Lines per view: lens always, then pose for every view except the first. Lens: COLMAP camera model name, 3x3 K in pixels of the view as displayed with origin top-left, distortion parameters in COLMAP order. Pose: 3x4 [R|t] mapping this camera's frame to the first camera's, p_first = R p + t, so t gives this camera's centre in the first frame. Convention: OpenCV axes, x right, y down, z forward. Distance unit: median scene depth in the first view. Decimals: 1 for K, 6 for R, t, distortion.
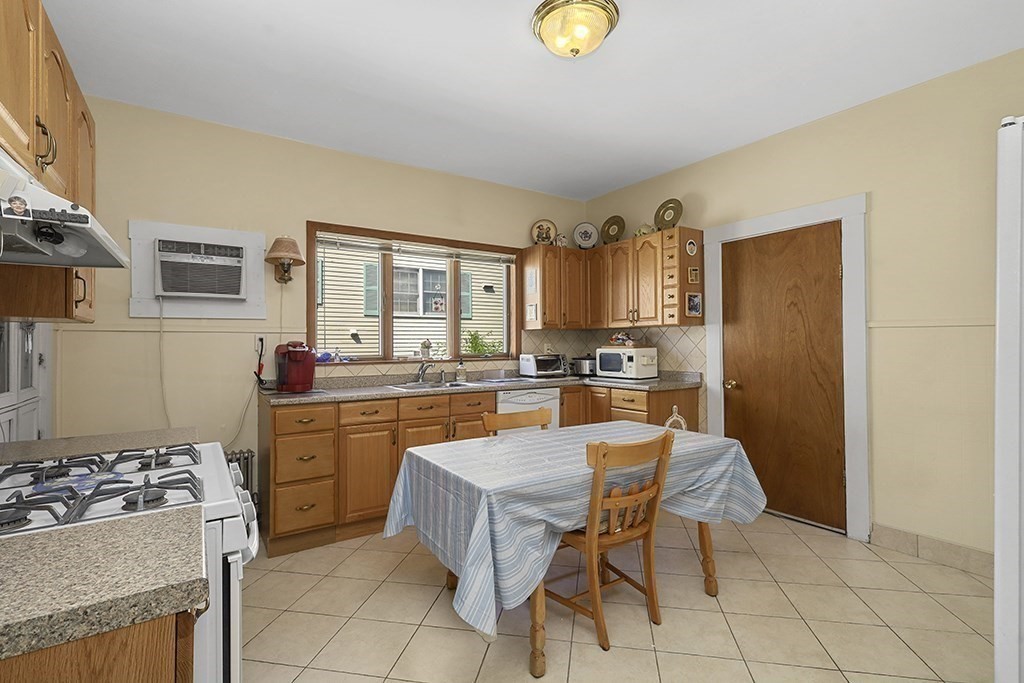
lens RADIAL K [[478.1, 0, 510.5], [0, 478.1, 339.9], [0, 0, 1]] dist [-0.000505, 0.000281]
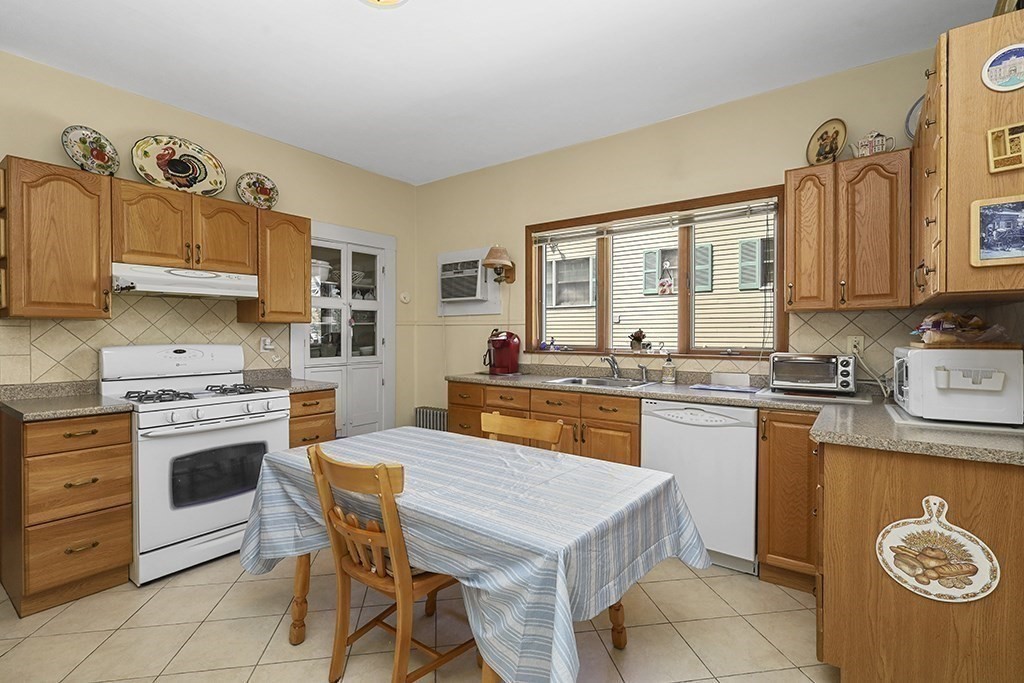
lens RADIAL K [[478.1, 0, 508.5], [0, 478.1, 339.3], [0, 0, 1]] dist [-0.000505, 0.000281]
pose [[0.332592, 0.018343, -0.942892, 0.585724], [0.005187, 0.999760, 0.021279, -0.002732], [0.943057, -0.011968, 0.332417, 0.527452]]
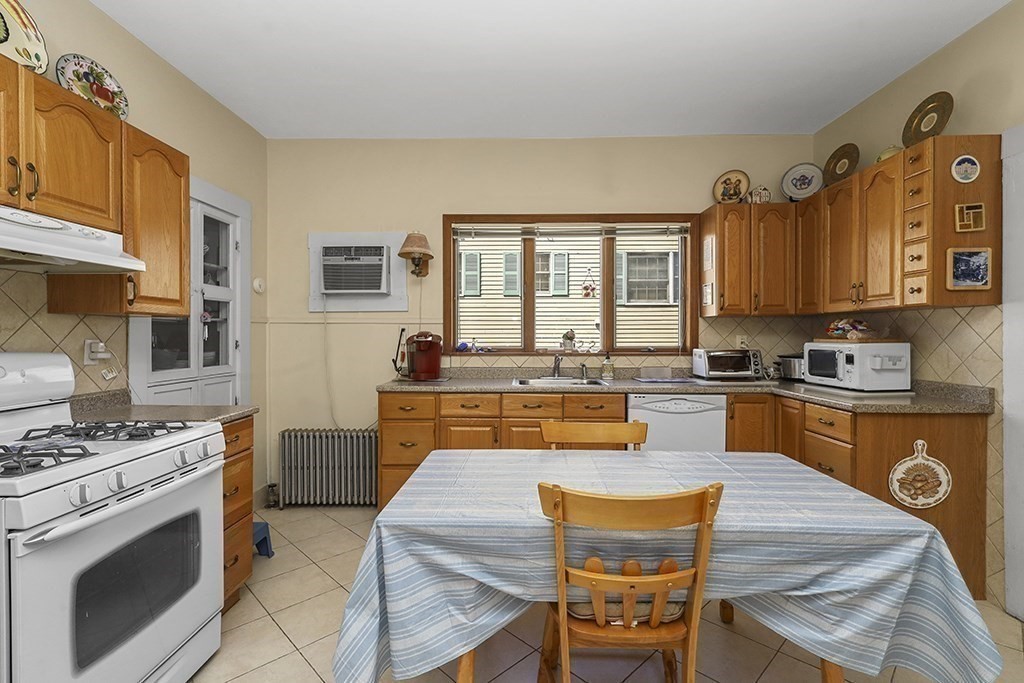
lens RADIAL K [[478.1, 0, 508.7], [0, 478.1, 338.6], [0, 0, 1]] dist [-0.000505, 0.000281]
pose [[0.819538, 0.010382, -0.572931, 0.258236], [-0.000174, 0.999840, 0.017870, -0.000158], [0.573025, -0.014546, 0.819409, 0.212373]]
